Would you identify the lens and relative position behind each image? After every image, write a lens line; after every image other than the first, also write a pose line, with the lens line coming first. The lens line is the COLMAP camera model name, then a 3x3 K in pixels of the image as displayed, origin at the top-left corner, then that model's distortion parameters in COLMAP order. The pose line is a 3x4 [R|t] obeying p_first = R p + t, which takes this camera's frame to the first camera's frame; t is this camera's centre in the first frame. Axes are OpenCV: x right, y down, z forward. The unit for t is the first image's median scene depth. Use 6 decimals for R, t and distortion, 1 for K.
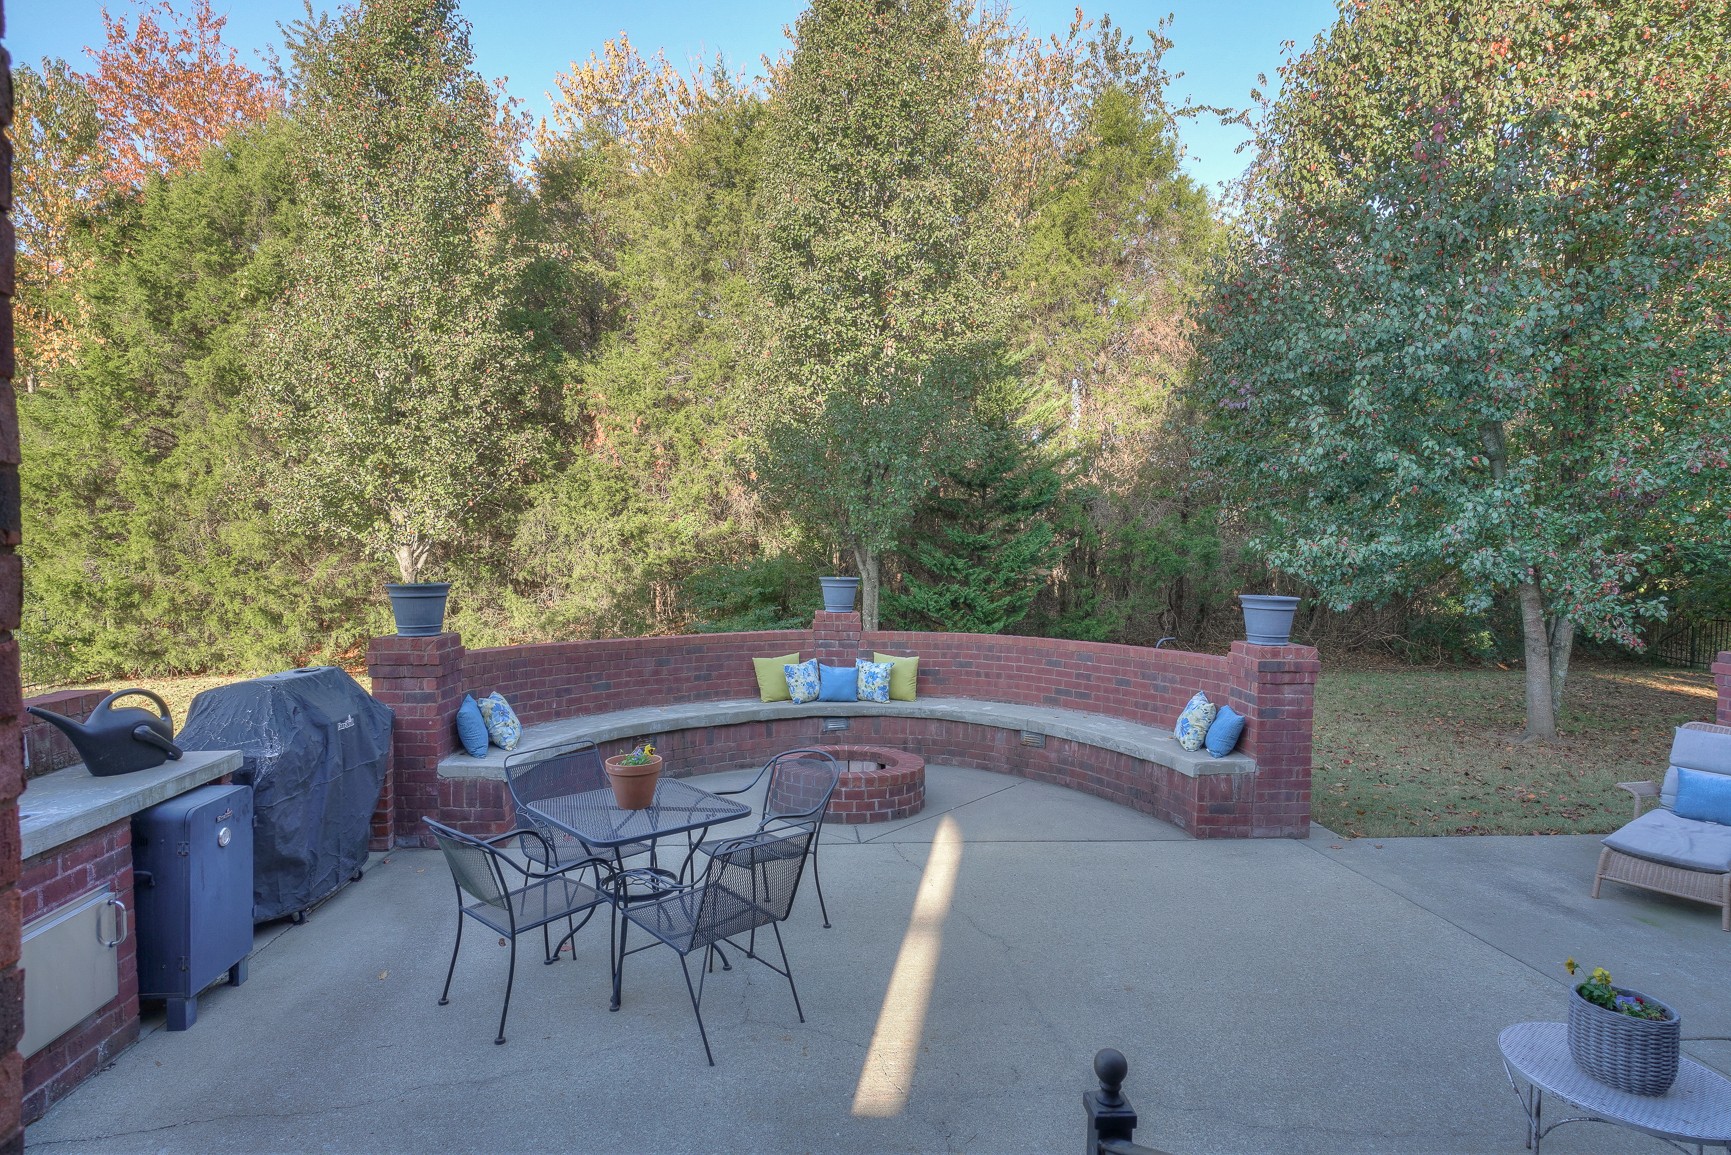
lens RADIAL K [[903.2, 0, 869.9], [0, 903.2, 581.7], [0, 0, 1]] dist [-0.031666, 0.001703]
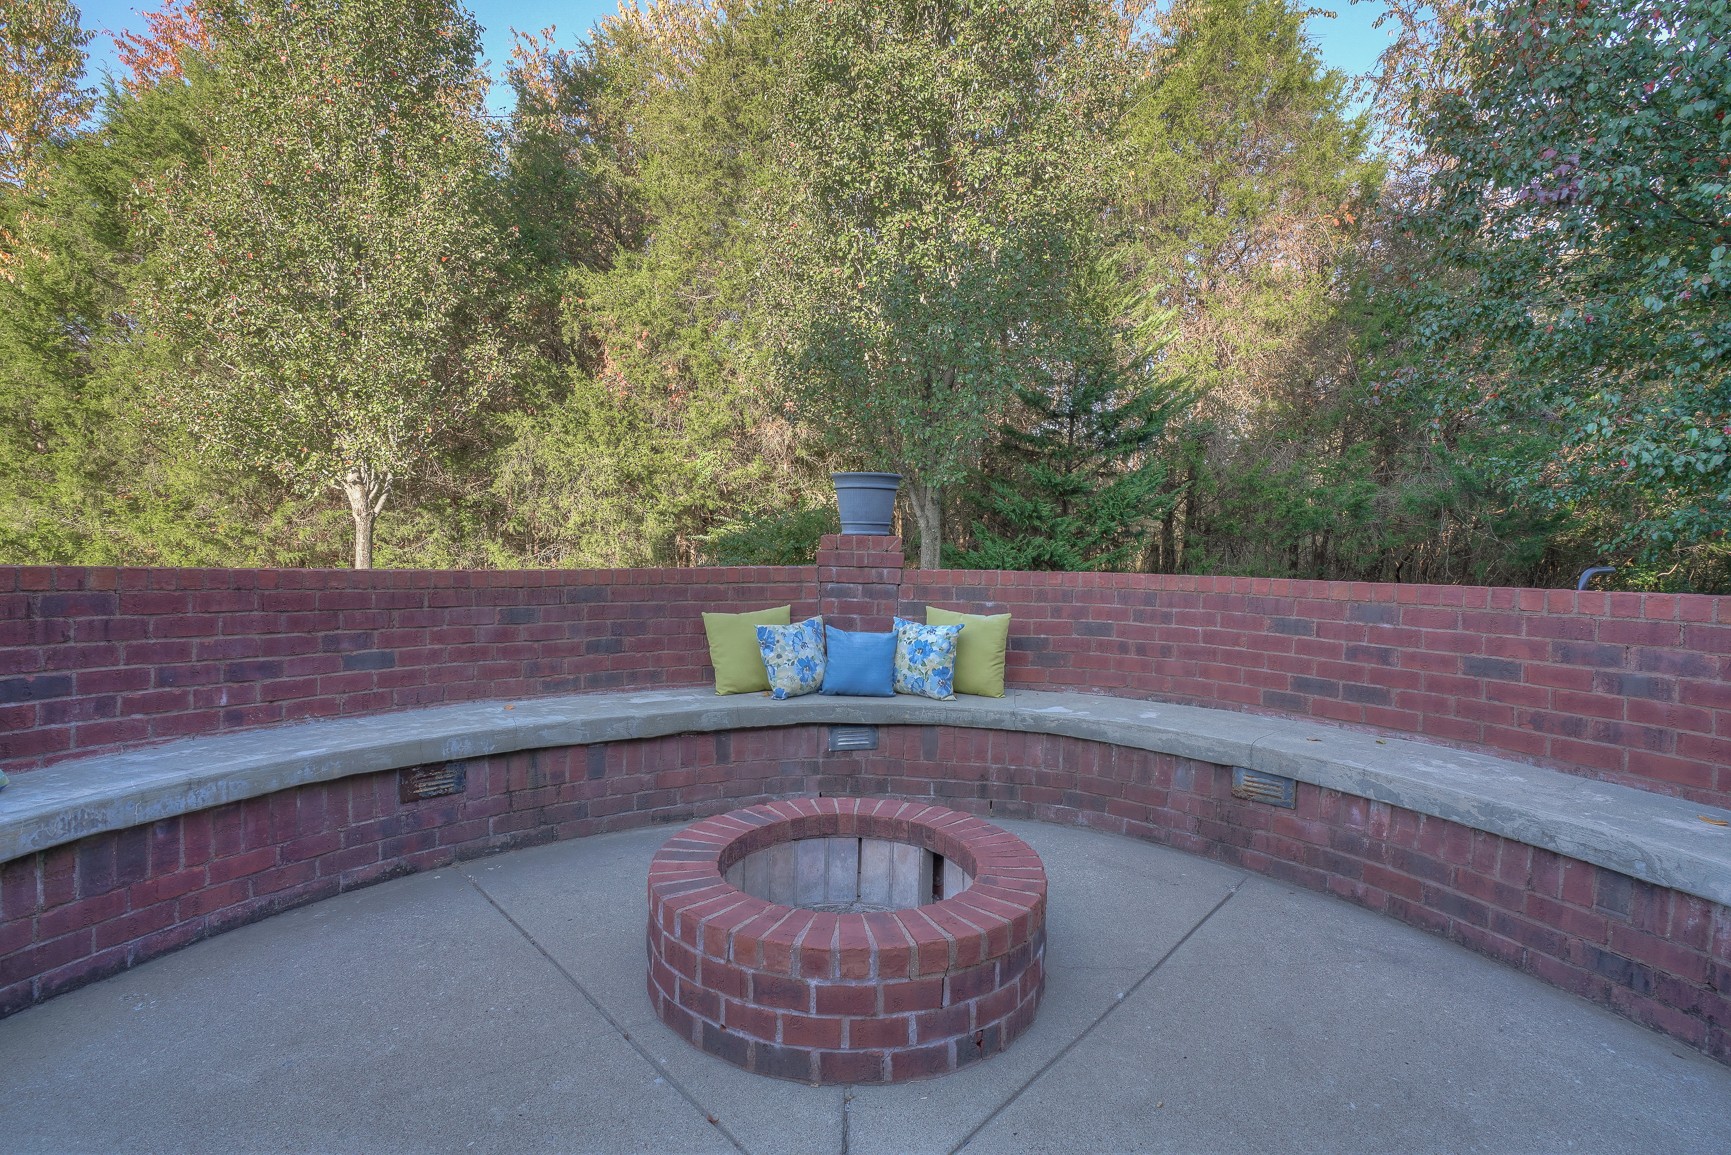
lens RADIAL K [[792.1, 0, 865.6], [0, 792.1, 582.0], [0, 0, 1]] dist [-0.054416, 0.014085]
pose [[0.996005, 0.006088, -0.089086, 0.010736], [-0.004849, 0.999889, 0.014122, 0.057966], [0.089162, -0.013634, 0.995924, 0.527526]]
